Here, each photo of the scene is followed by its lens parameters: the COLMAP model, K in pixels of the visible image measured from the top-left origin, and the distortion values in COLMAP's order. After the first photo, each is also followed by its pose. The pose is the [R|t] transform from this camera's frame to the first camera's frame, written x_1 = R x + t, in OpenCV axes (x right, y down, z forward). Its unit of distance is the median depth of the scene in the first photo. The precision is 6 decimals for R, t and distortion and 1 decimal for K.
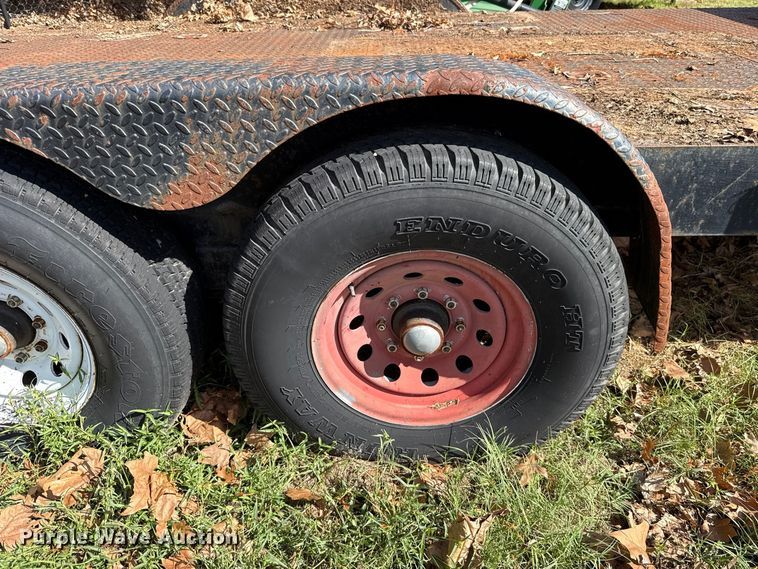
lens RADIAL K [[528.6, 0, 379.0], [0, 528.6, 284.5], [0, 0, 1]] dist [0.050701, -0.061995]
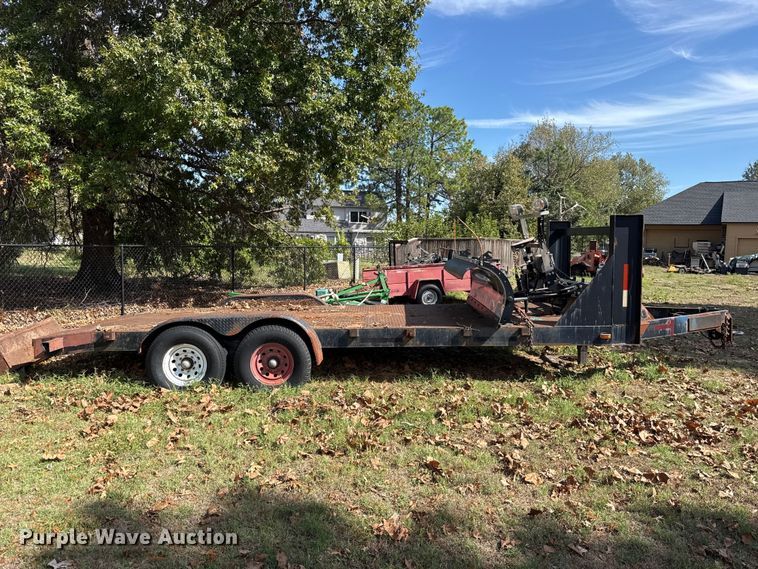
lens RADIAL K [[528.6, 0, 379.0], [0, 528.6, 284.5], [0, 0, 1]] dist [0.050701, -0.061995]
pose [[0.999682, 0.007885, 0.023966, 0.943497], [0.004764, 0.873821, -0.486225, 1.854997], [-0.024776, 0.486184, 0.873505, -3.710802]]
